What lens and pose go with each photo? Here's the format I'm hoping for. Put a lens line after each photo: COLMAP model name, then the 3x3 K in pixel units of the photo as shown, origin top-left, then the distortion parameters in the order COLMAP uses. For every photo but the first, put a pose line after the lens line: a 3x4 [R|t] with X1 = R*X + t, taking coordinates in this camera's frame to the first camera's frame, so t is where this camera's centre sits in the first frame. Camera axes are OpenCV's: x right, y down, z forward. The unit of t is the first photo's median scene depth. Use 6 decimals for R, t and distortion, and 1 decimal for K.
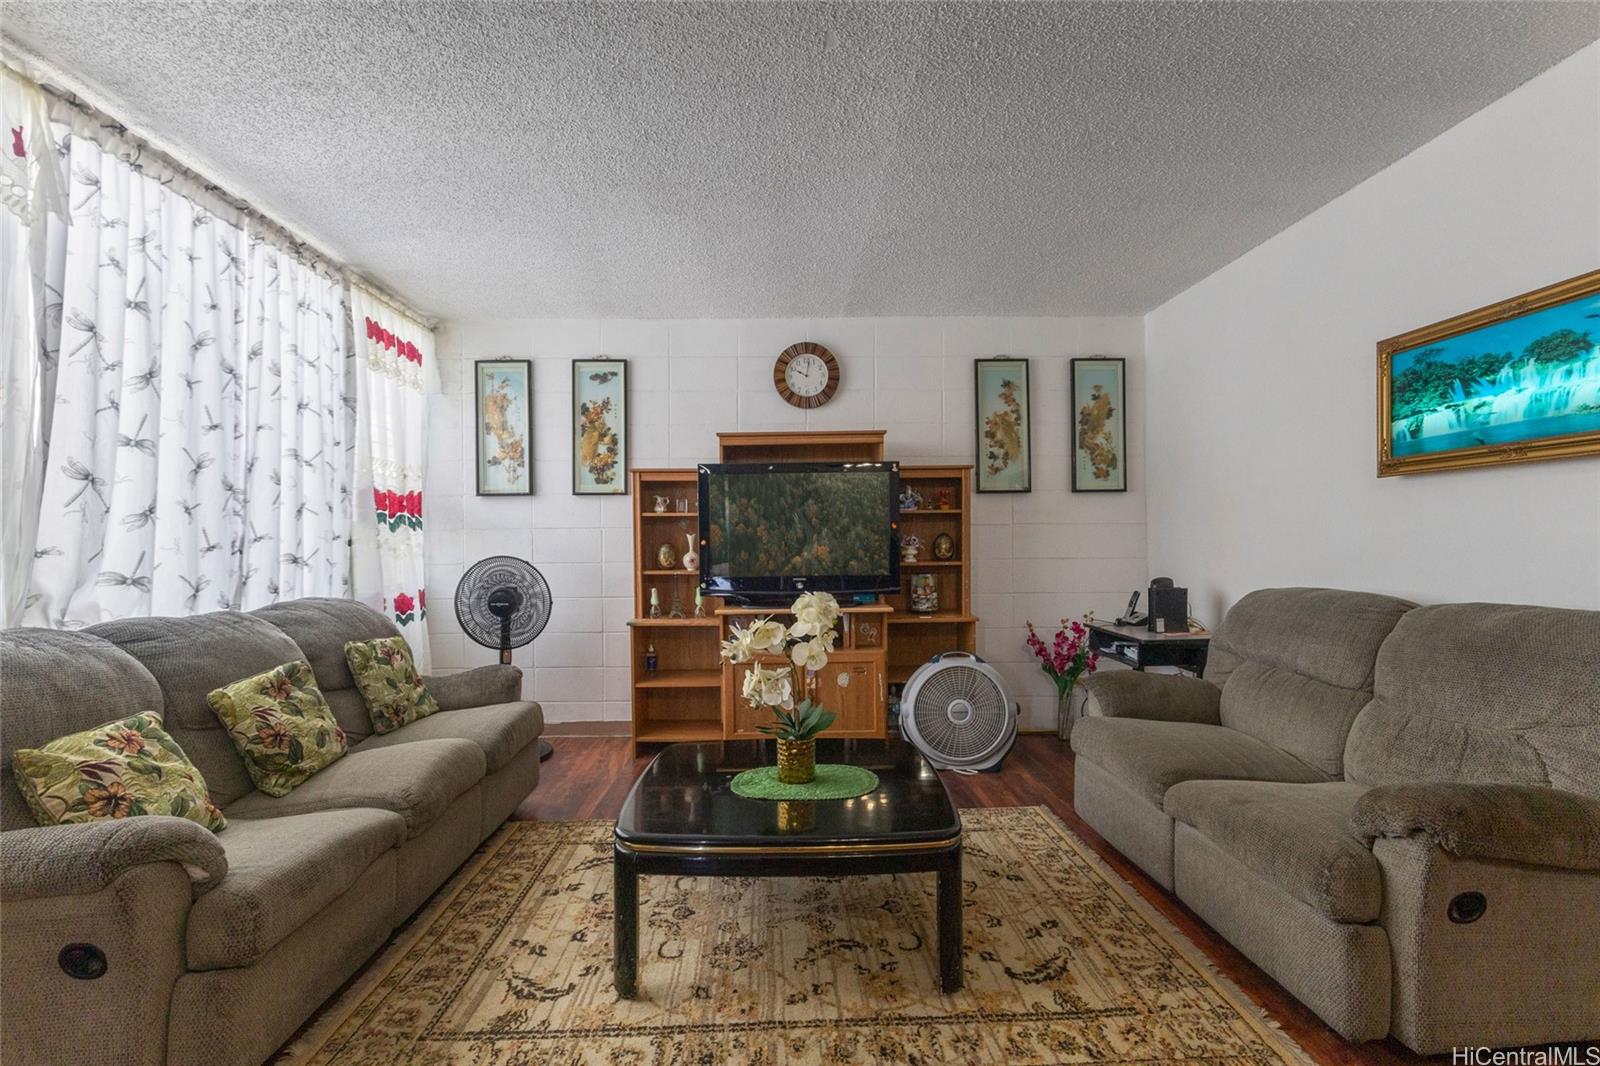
lens RADIAL K [[742.3, 0, 791.2], [0, 742.3, 537.3], [0, 0, 1]] dist [0.000447, 0.001963]
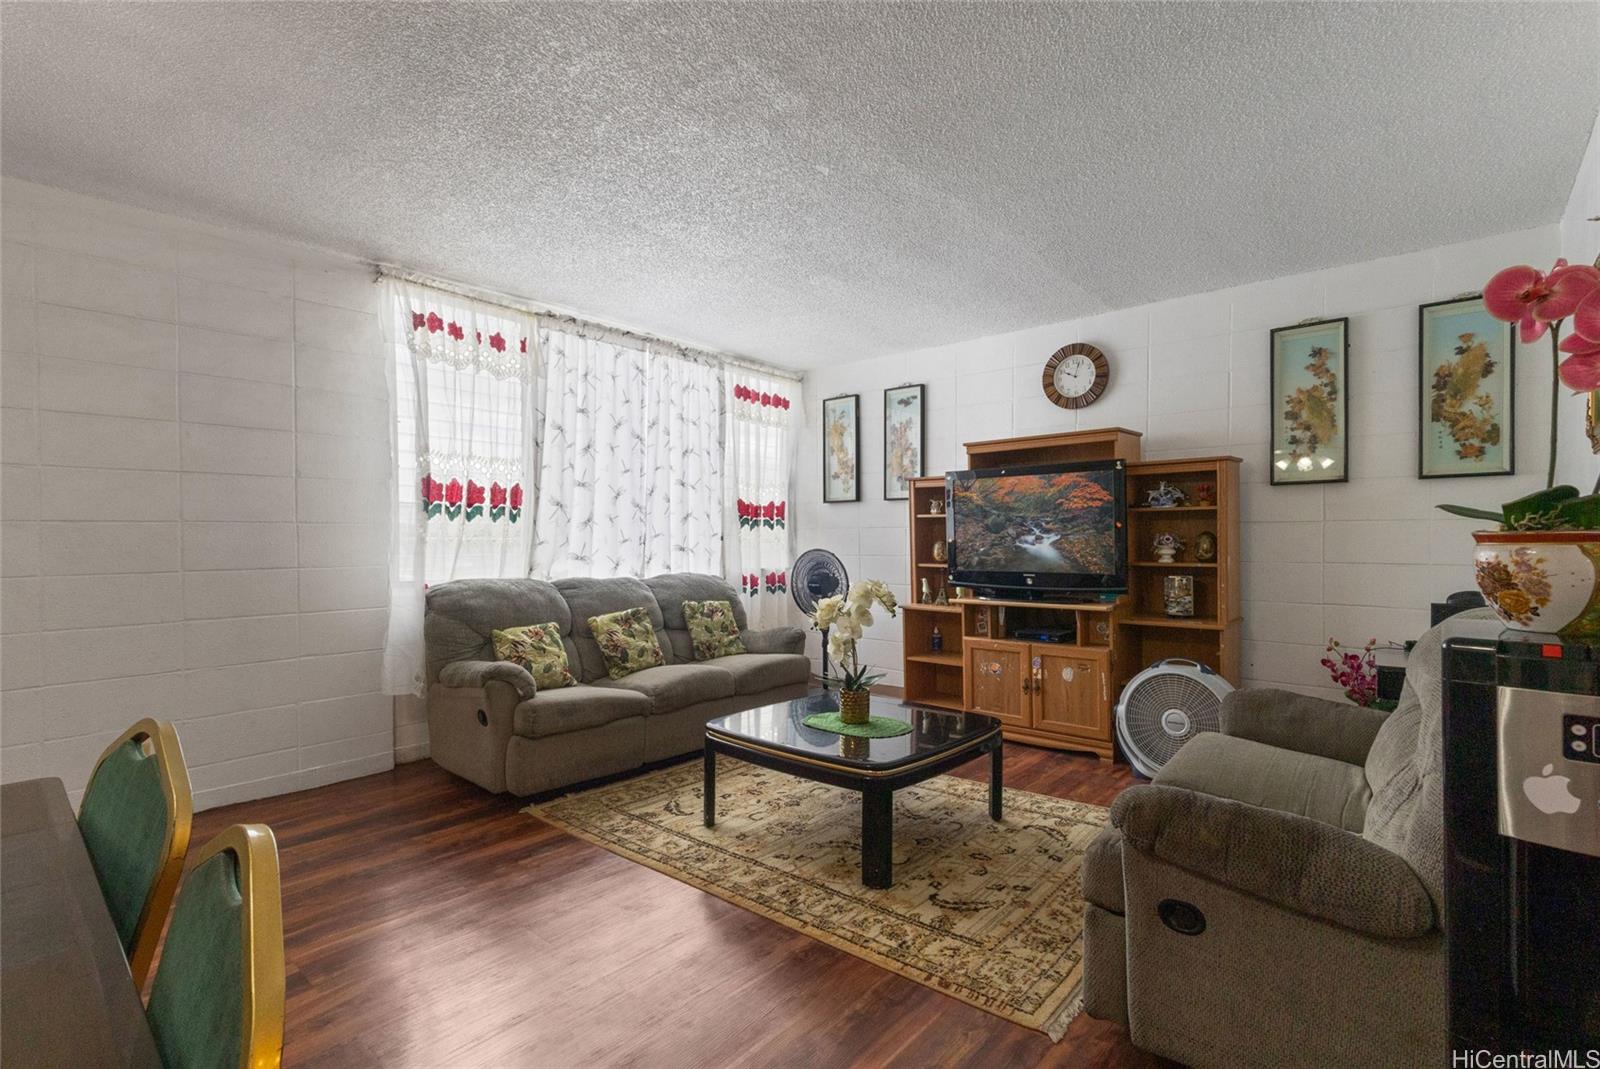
lens RADIAL K [[742.3, 0, 779.1], [0, 742.3, 545.7], [0, 0, 1]] dist [0.000447, 0.001963]
pose [[0.738335, 0.013040, -0.674308, 0.613796], [-0.001061, 0.999834, 0.018174, -0.006040], [0.674433, -0.012703, 0.738227, -0.039639]]
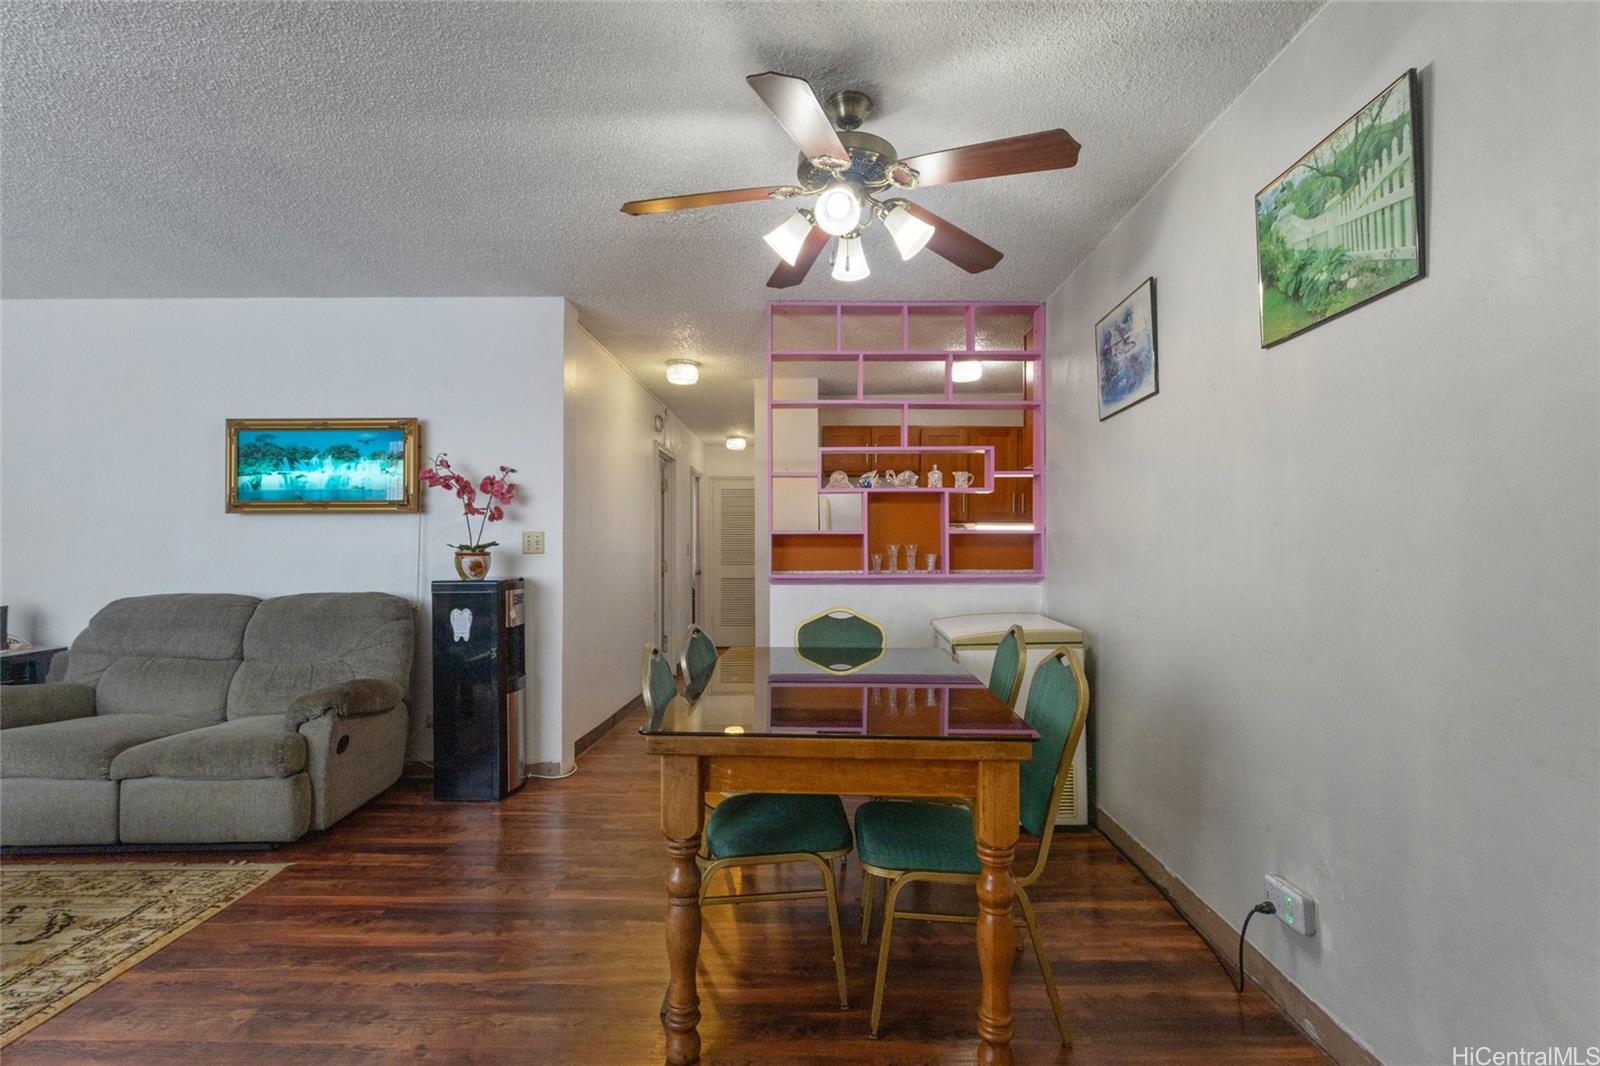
lens RADIAL K [[742.3, 0, 800.3], [0, 742.3, 540.1], [0, 0, 1]] dist [0.000447, 0.001963]
pose [[0.045974, 0.017702, 0.998786, -0.526661], [0.001112, 0.999841, -0.017772, -0.001789], [-0.998942, 0.001928, 0.045947, -0.153621]]
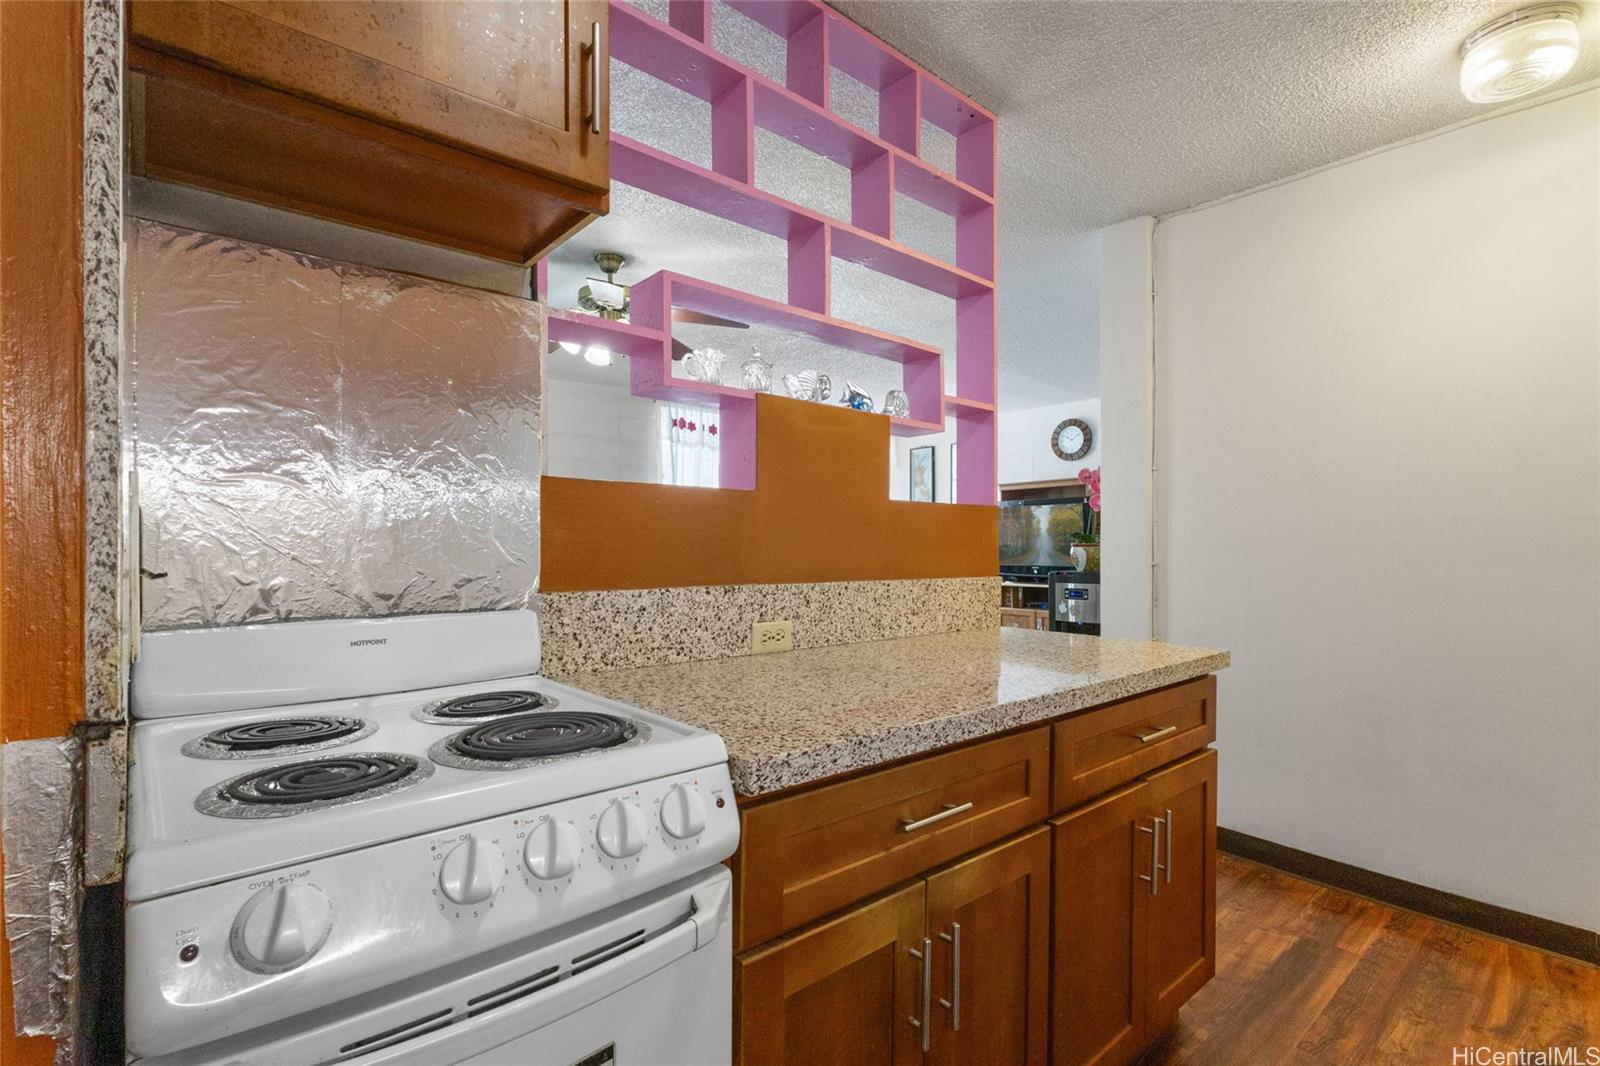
lens RADIAL K [[742.3, 0, 791.6], [0, 742.3, 544.6], [0, 0, 1]] dist [0.000447, 0.001963]
pose [[0.649476, 0.008729, -0.760332, 1.250424], [0.000557, 0.999928, 0.011955, -0.021982], [0.760382, -0.008189, 0.649424, -0.711187]]
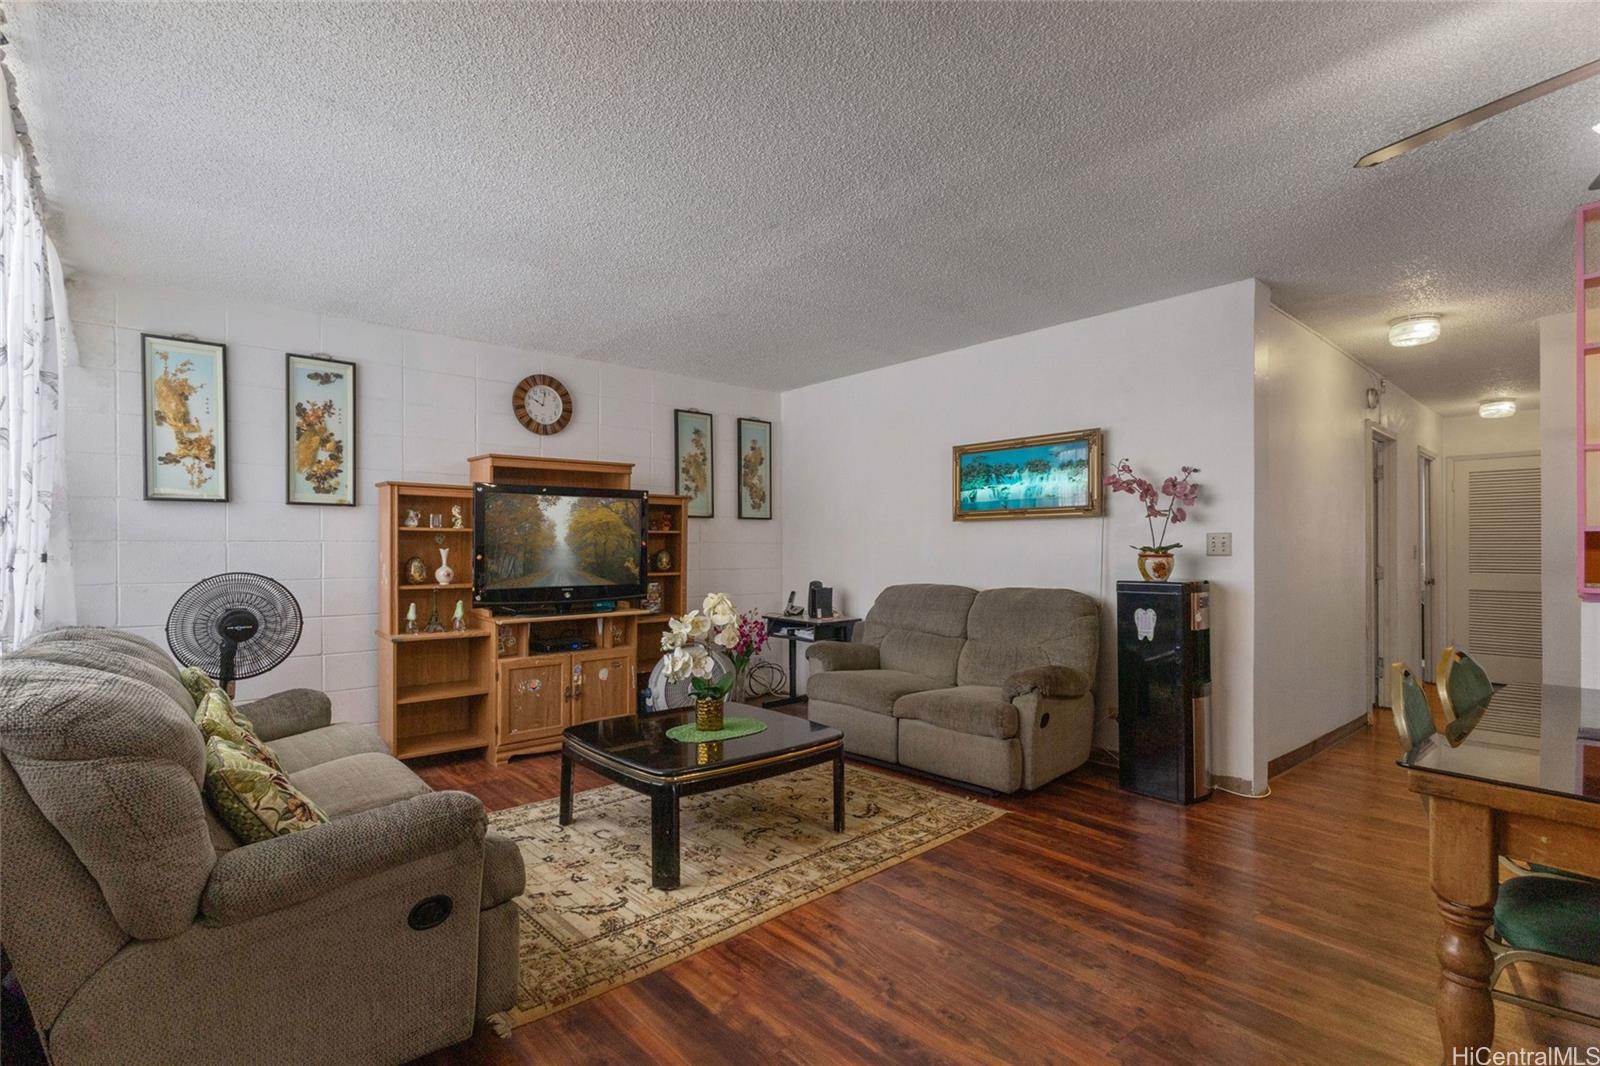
lens RADIAL K [[742.3, 0, 796.5], [0, 742.3, 545.4], [0, 0, 1]] dist [0.000447, 0.001963]
pose [[0.769765, 0.010729, 0.638237, -0.585210], [-0.006237, 0.999937, -0.009287, -0.003000], [-0.638297, 0.003169, 0.769784, -0.130786]]
